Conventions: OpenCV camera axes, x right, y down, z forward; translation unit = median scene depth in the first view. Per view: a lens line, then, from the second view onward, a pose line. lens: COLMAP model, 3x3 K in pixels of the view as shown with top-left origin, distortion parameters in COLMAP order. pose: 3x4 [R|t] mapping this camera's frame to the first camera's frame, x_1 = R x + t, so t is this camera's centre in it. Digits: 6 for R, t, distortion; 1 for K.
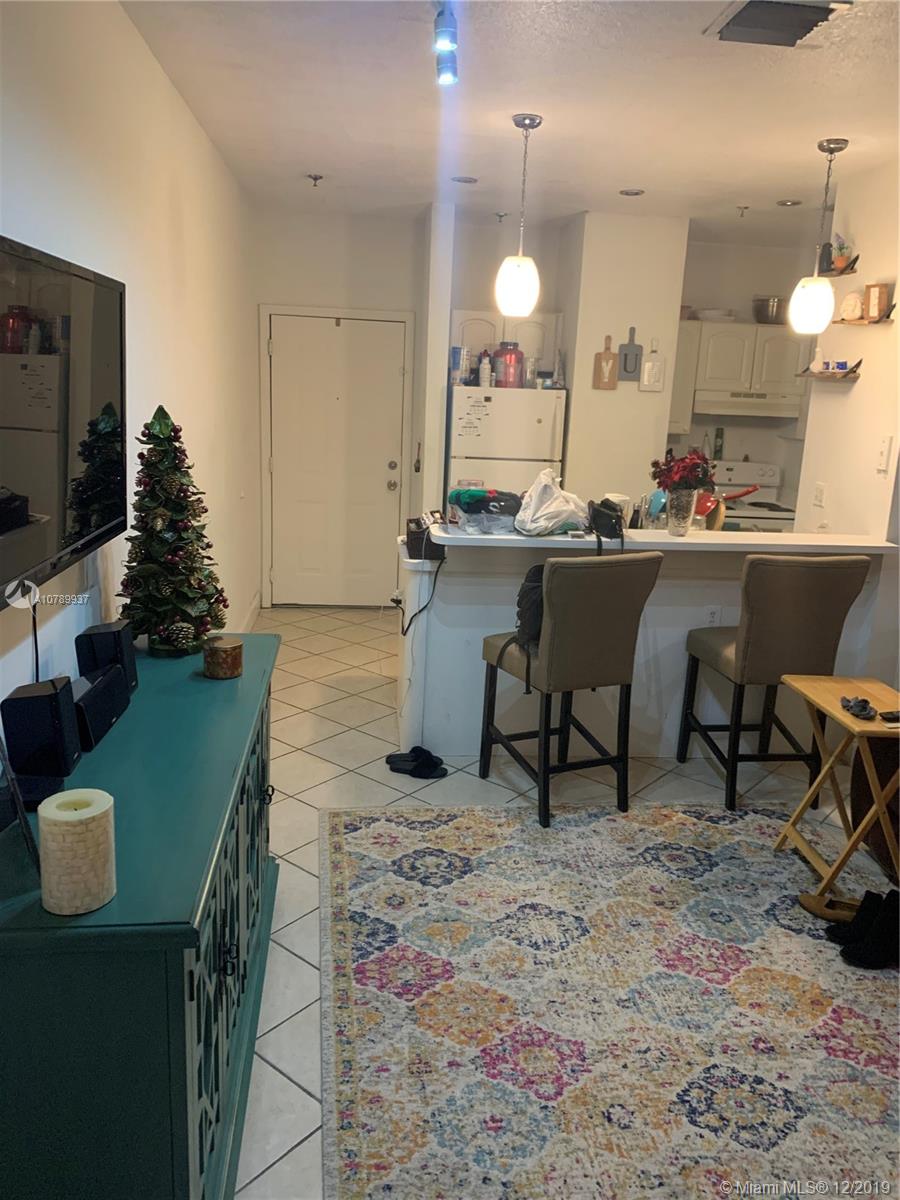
lens RADIAL K [[929.6, 0, 462.7], [0, 929.6, 594.3], [0, 0, 1]] dist [0.043842, -0.027786]
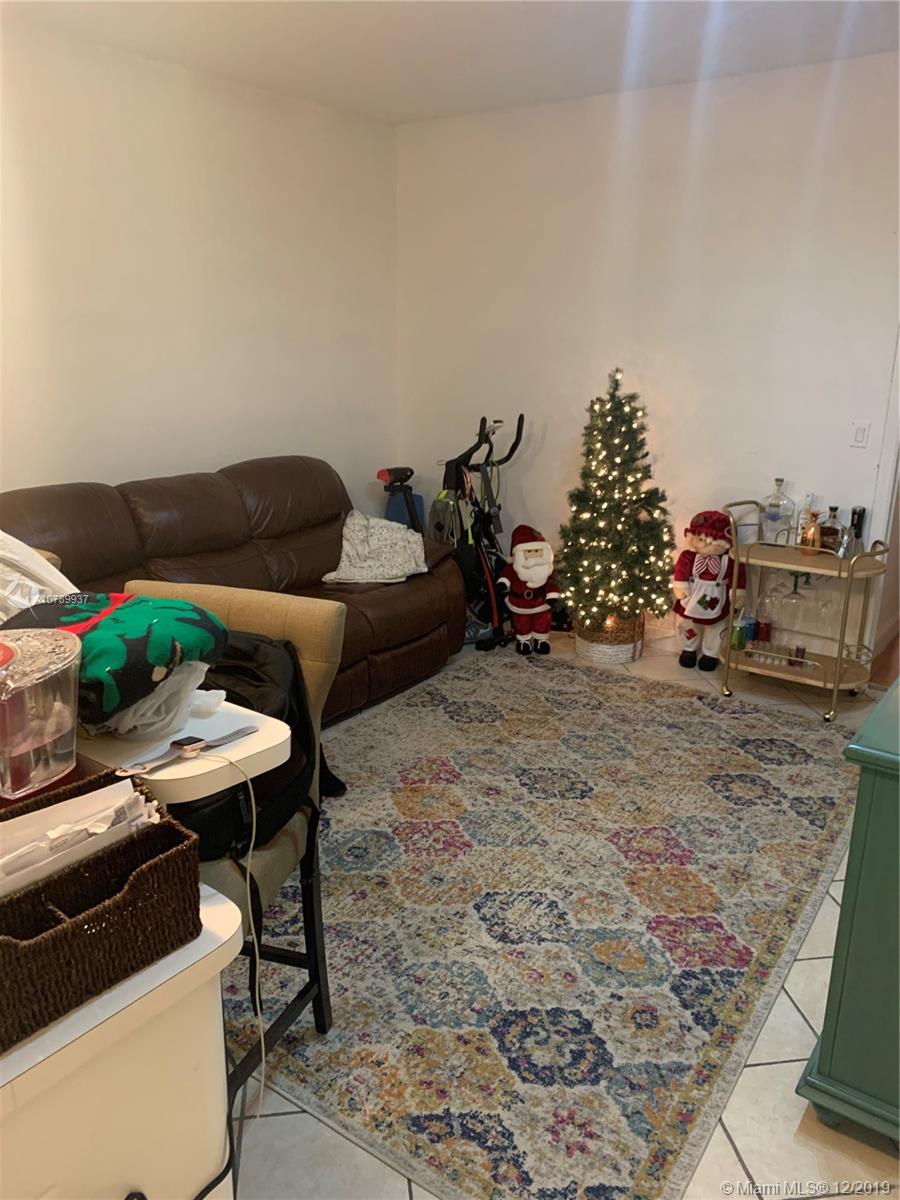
lens RADIAL K [[929.6, 0, 450.4], [0, 929.6, 597.8], [0, 0, 1]] dist [0.043842, -0.027786]
pose [[-0.733885, -0.247979, 0.632392, -0.380196], [0.102492, 0.879899, 0.463975, -0.364952], [-0.671497, 0.405320, -0.620329, 1.556233]]
